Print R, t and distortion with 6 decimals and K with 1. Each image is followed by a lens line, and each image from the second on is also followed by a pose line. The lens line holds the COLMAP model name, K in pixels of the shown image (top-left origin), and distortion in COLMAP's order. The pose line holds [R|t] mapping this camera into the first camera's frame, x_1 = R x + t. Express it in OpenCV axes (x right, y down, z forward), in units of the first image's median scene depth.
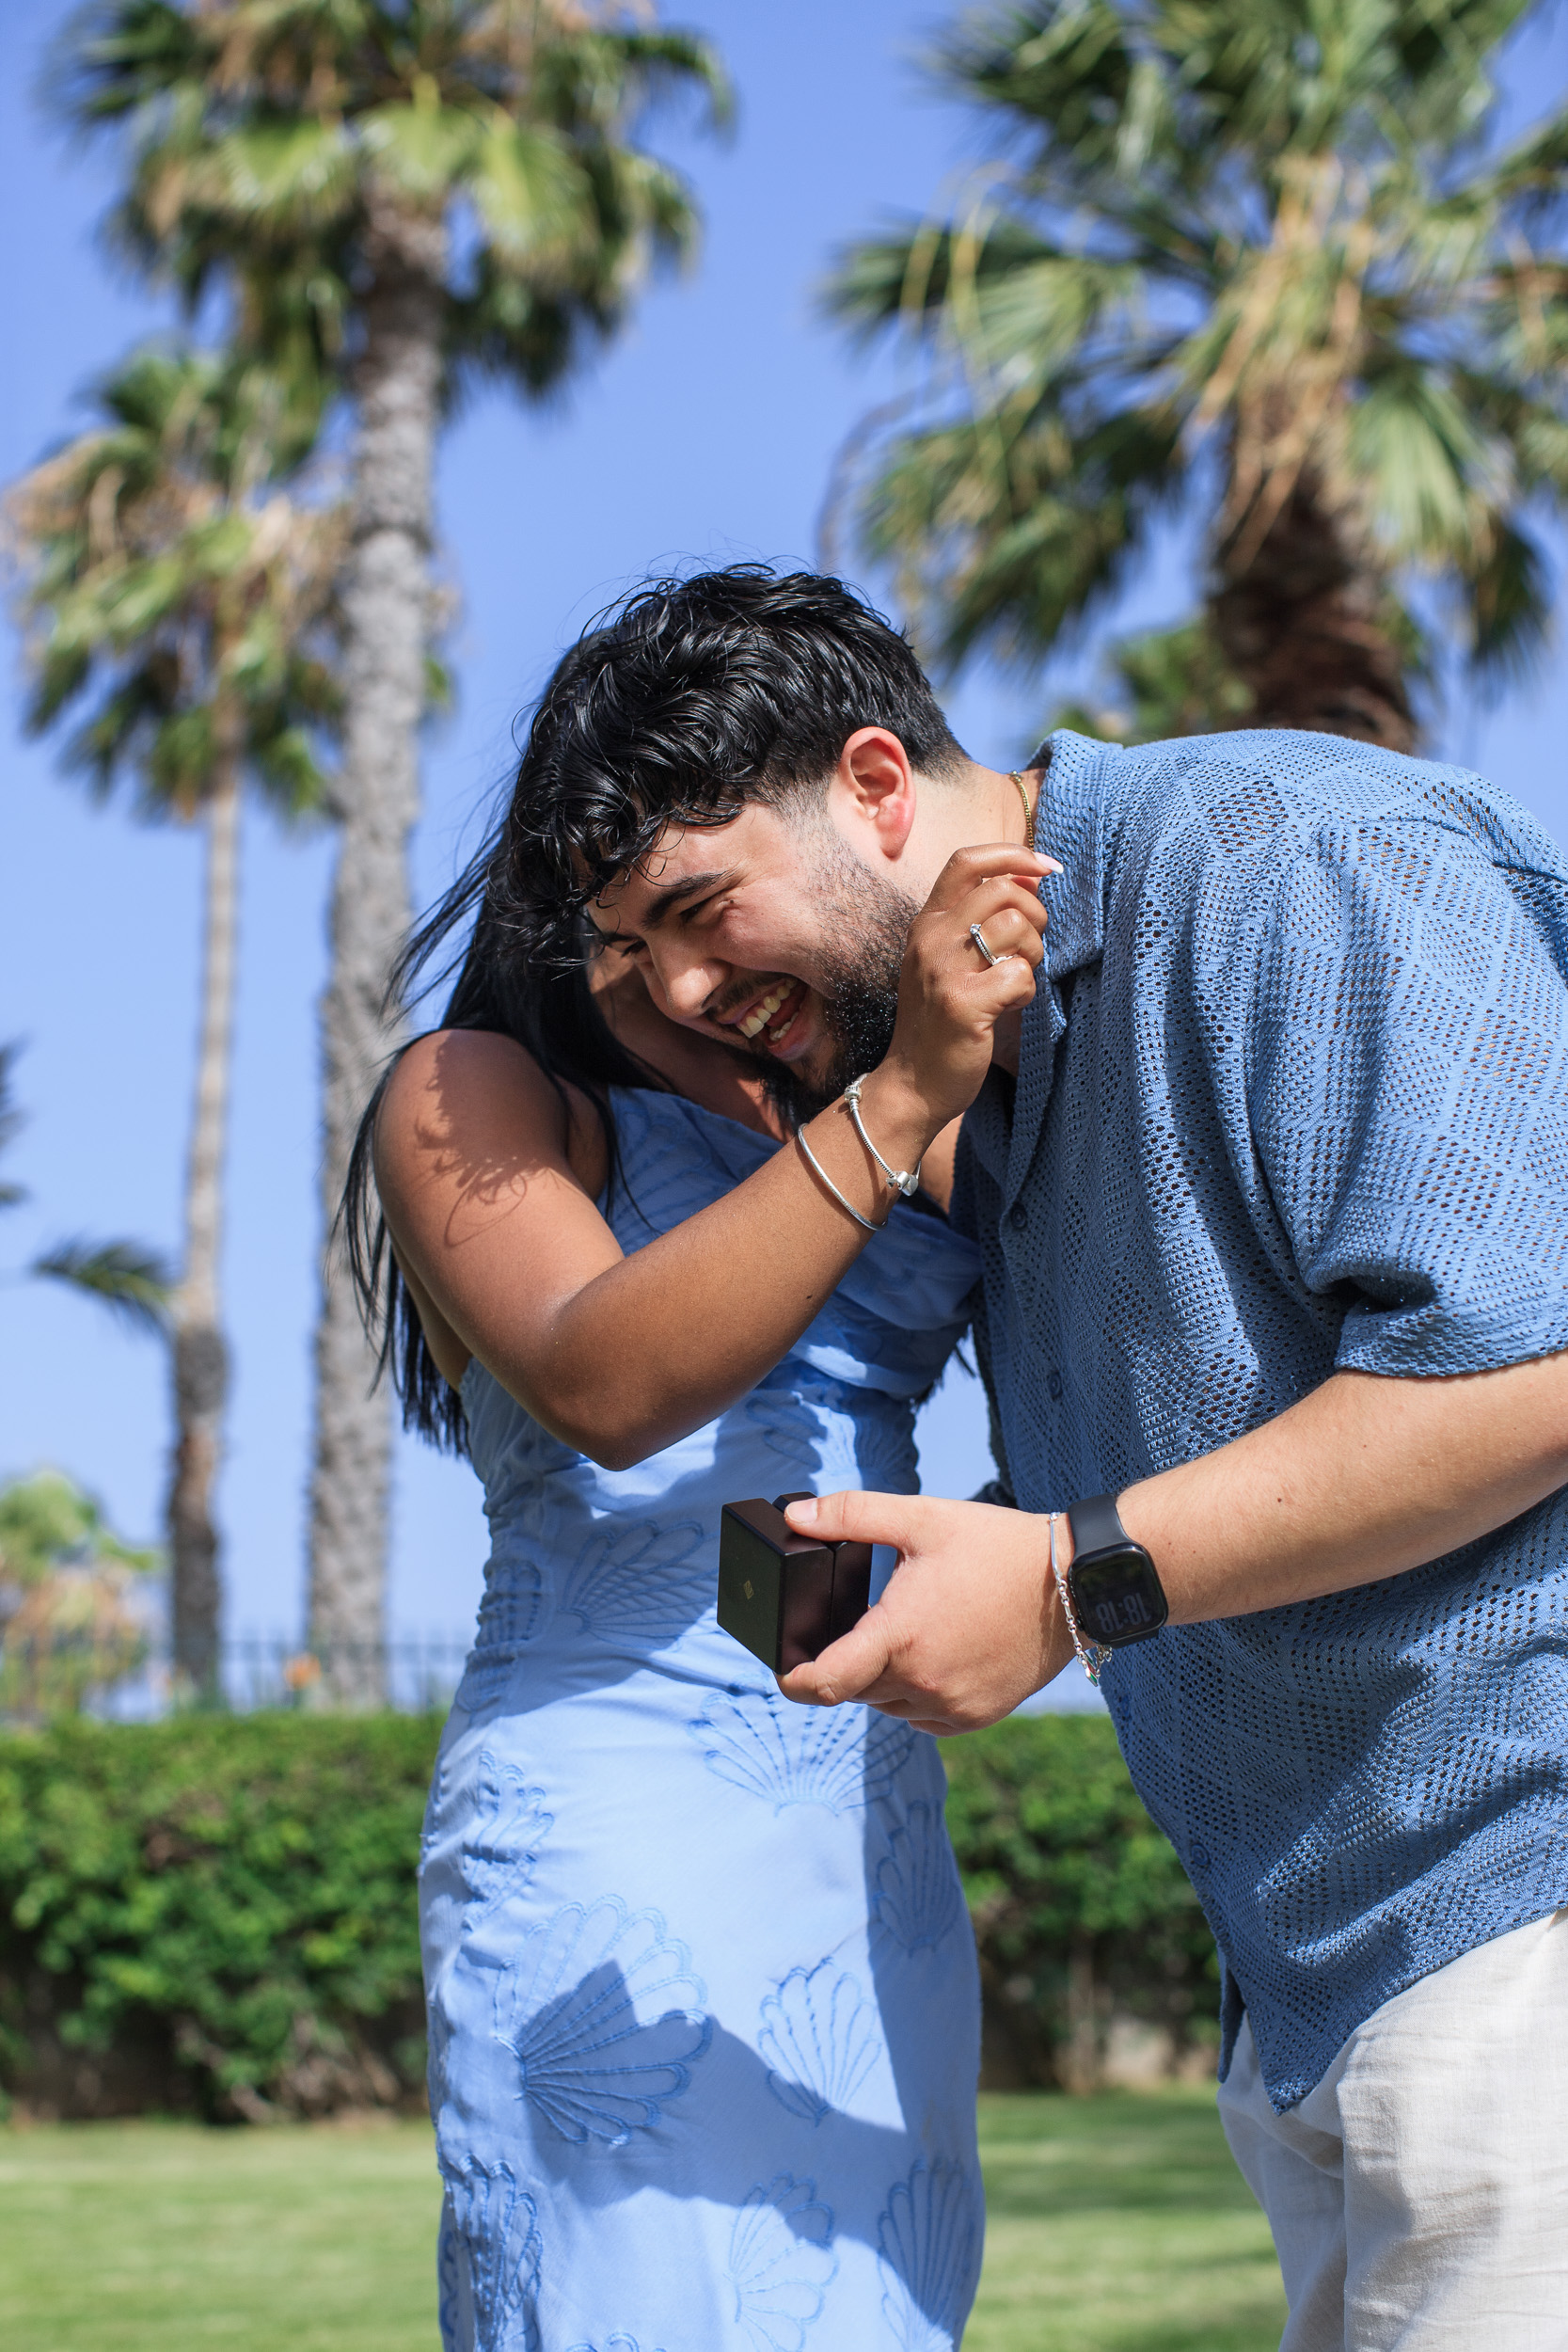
lens RADIAL K [[3421.6, 0, 784.0], [0, 3421.6, 1176.0], [0, 0, 1]] dist [-0.162702, 0.286957]
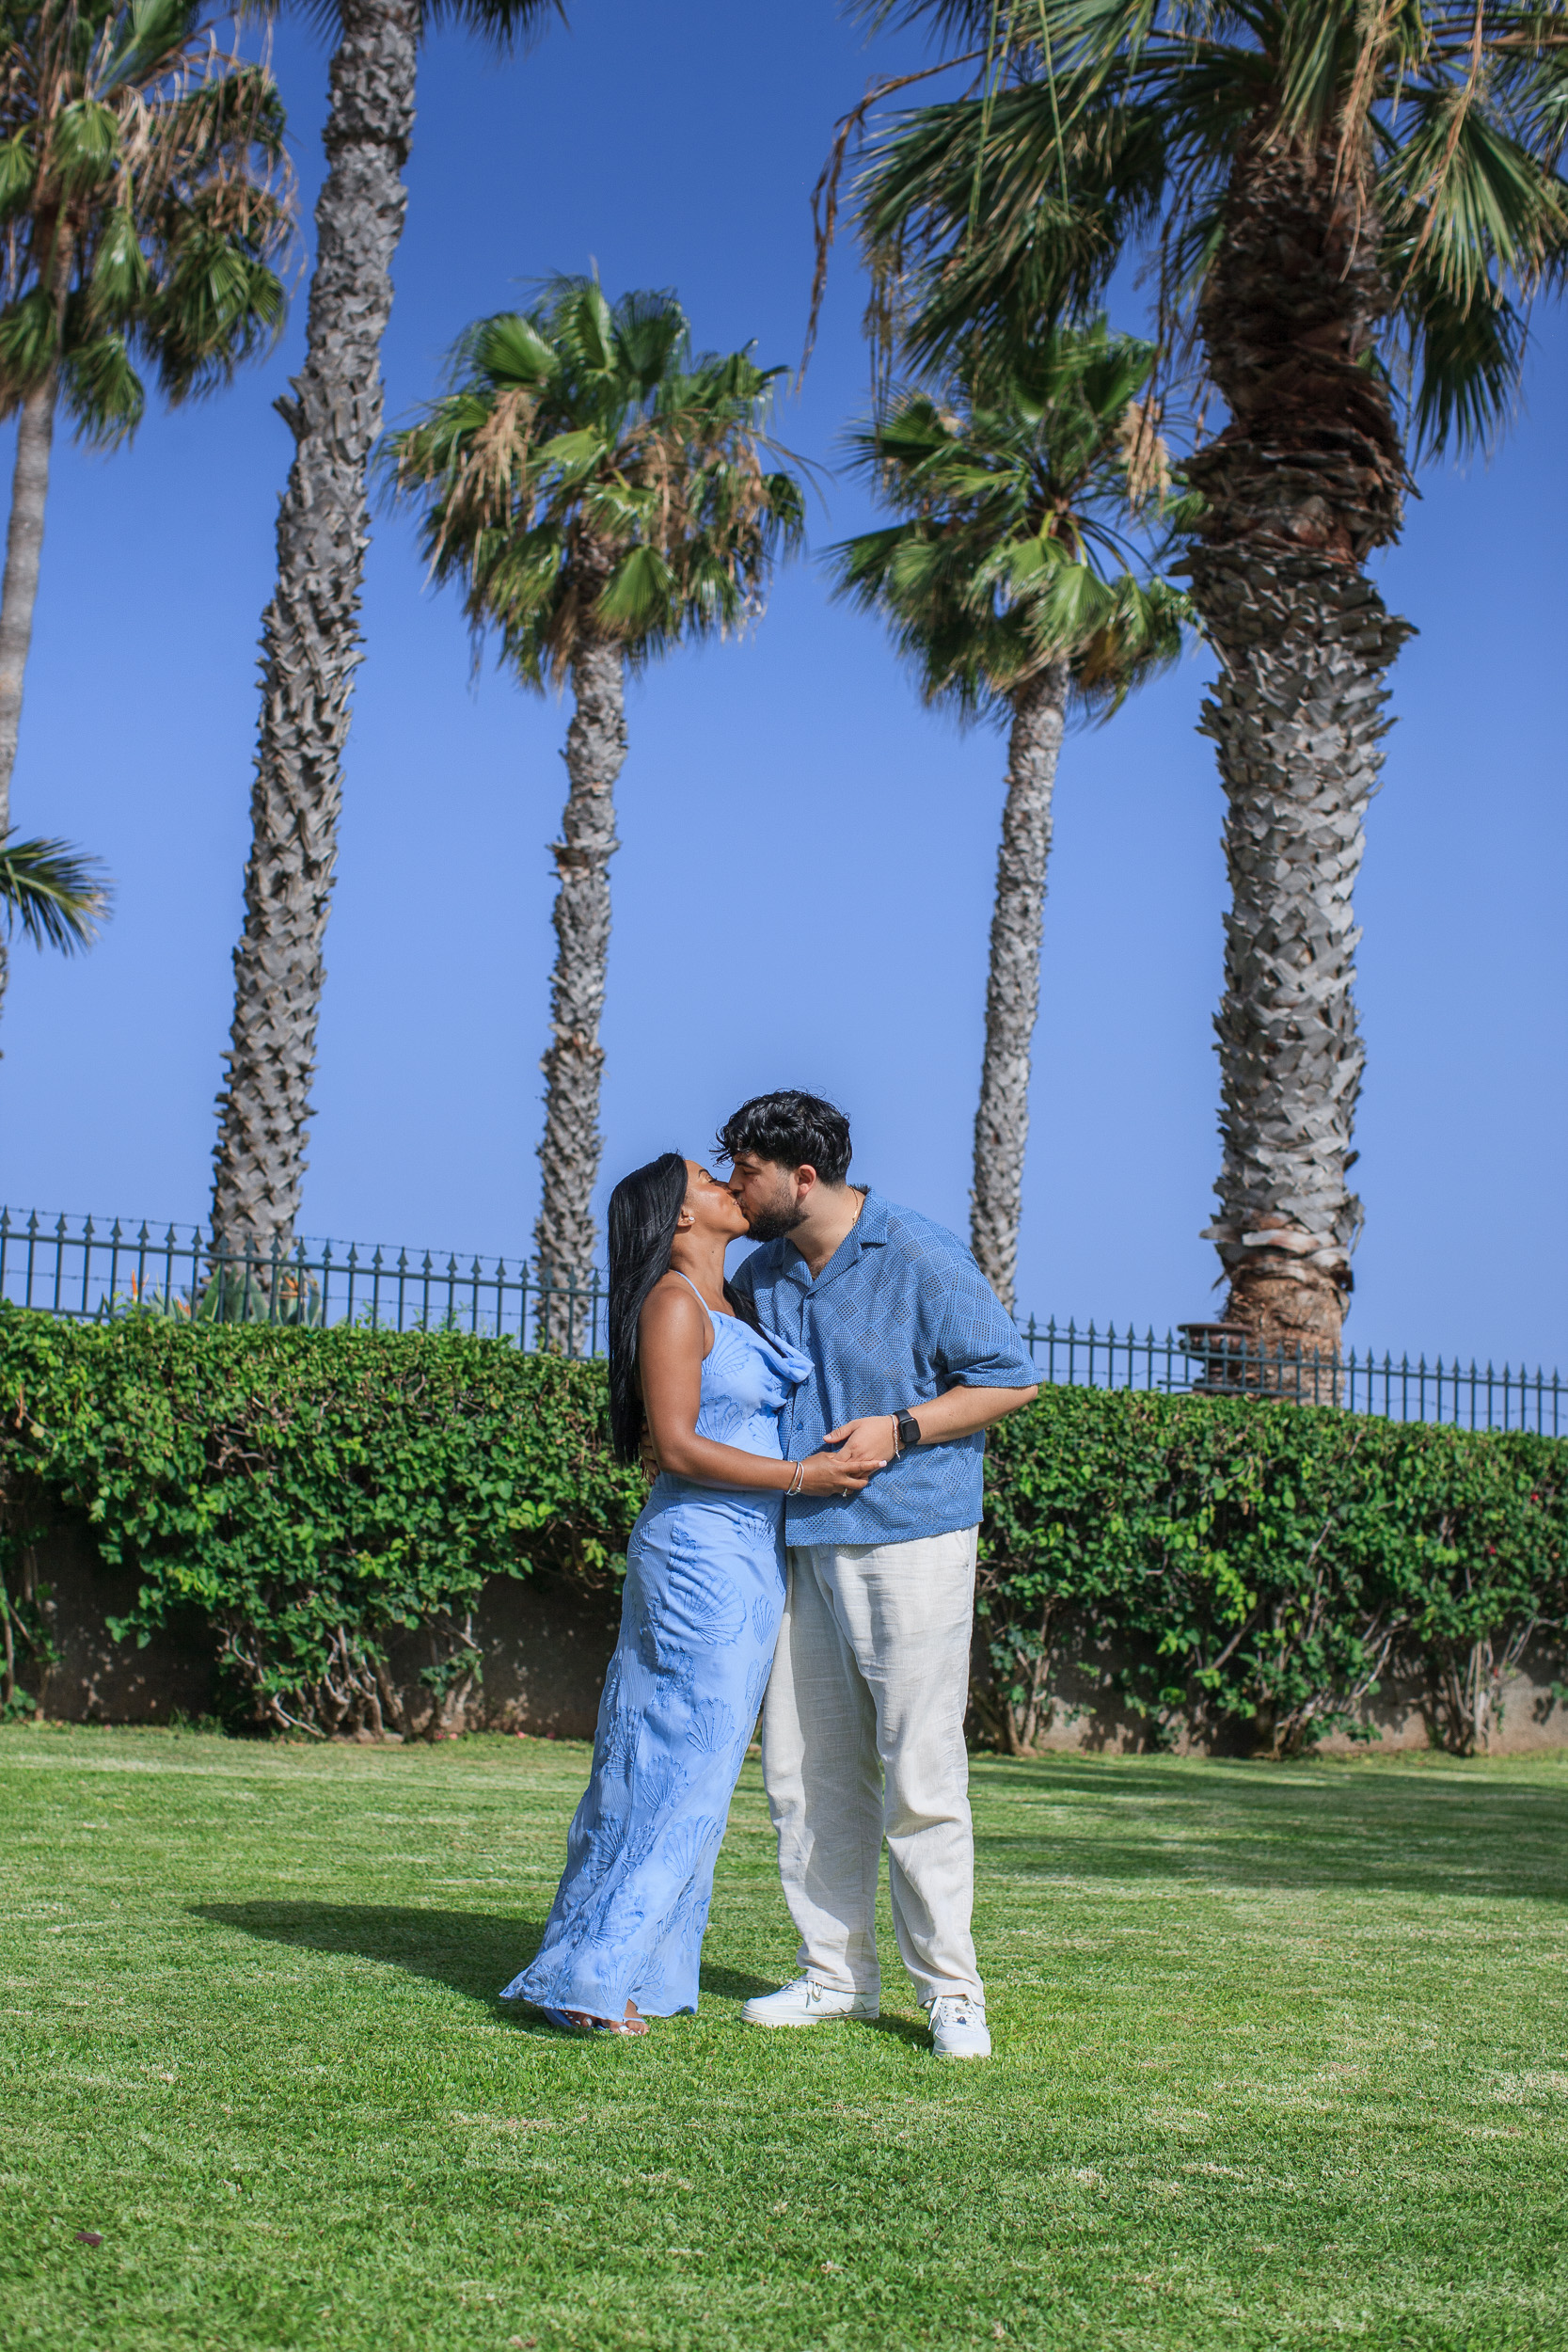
lens RADIAL K [[3421.6, 0, 784.0], [0, 3421.6, 1176.0], [0, 0, 1]] dist [-0.162702, 0.286957]
pose [[0.986725, 0.088672, 0.136058, -0.136245], [-0.101014, 0.991104, 0.086650, 0.012598], [-0.127165, -0.099243, 0.986904, 0.003273]]
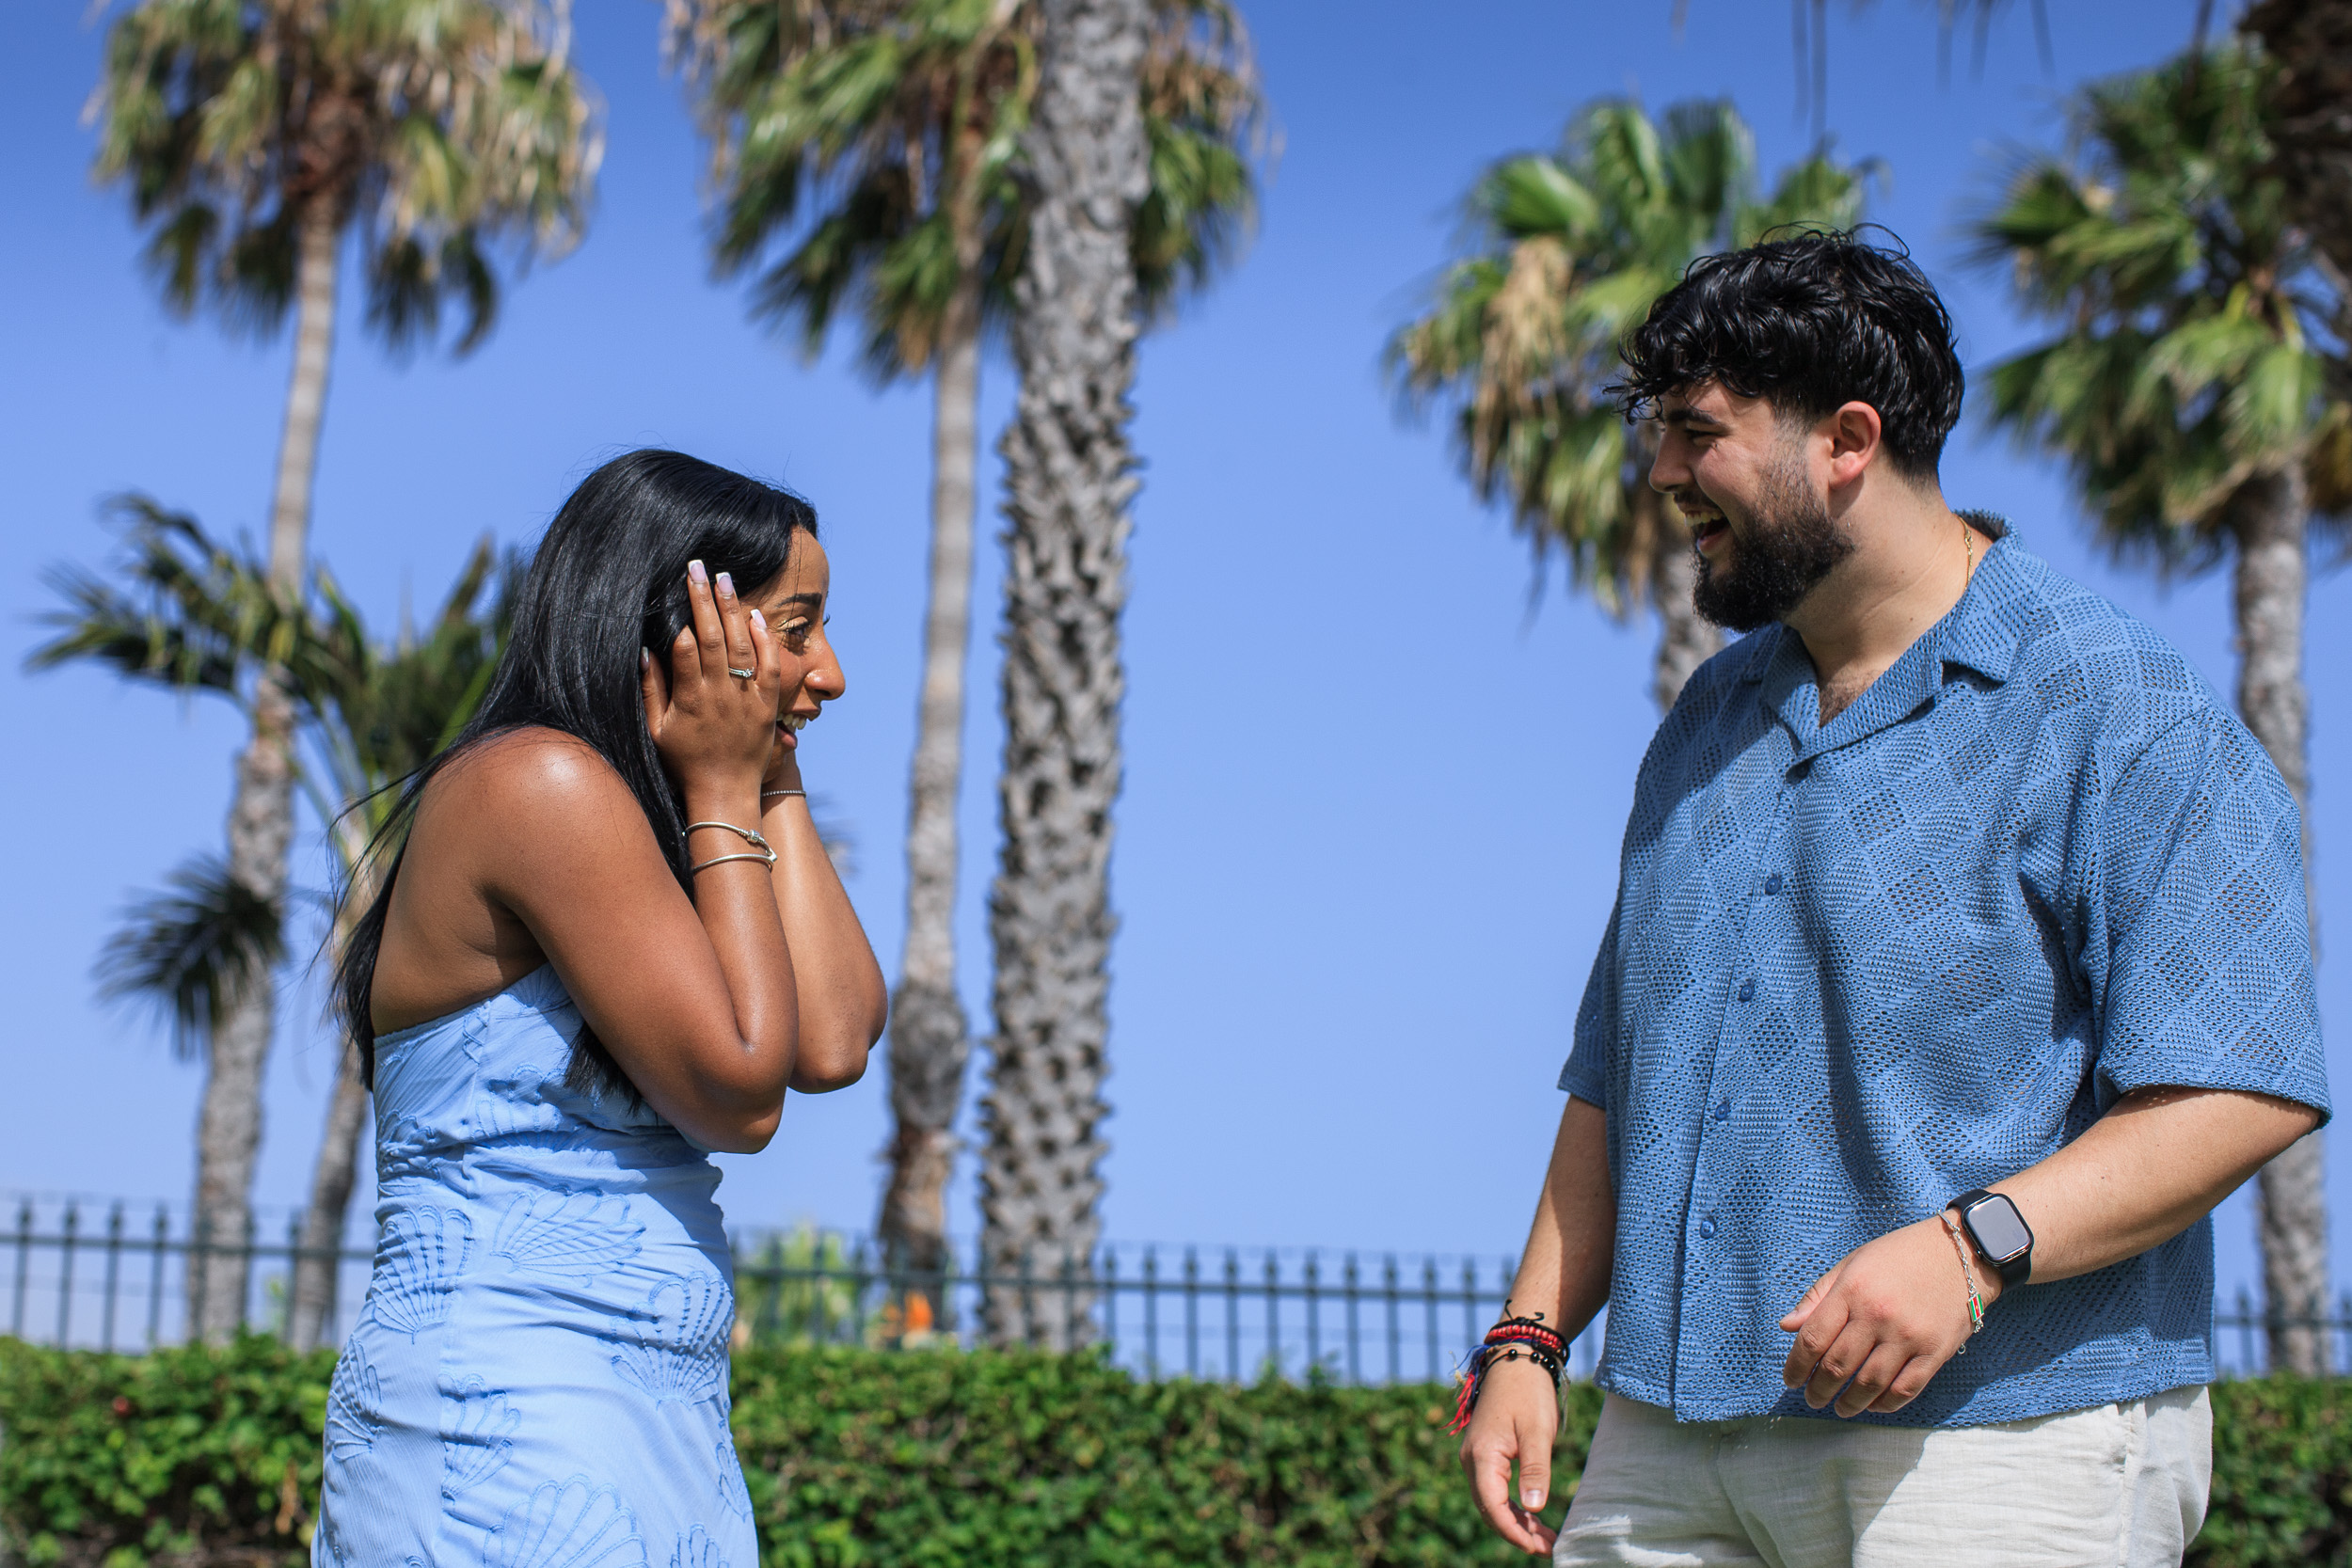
lens RADIAL K [[3857.4, 0, 1019.3], [0, 3857.4, 691.2], [0, 0, 1]] dist [-0.175936, 0.349627]
pose [[0.984418, -0.020417, -0.174654, 0.009738], [0.008302, 0.997525, -0.069817, 0.073992], [0.175648, 0.067279, 0.982151, 0.259956]]
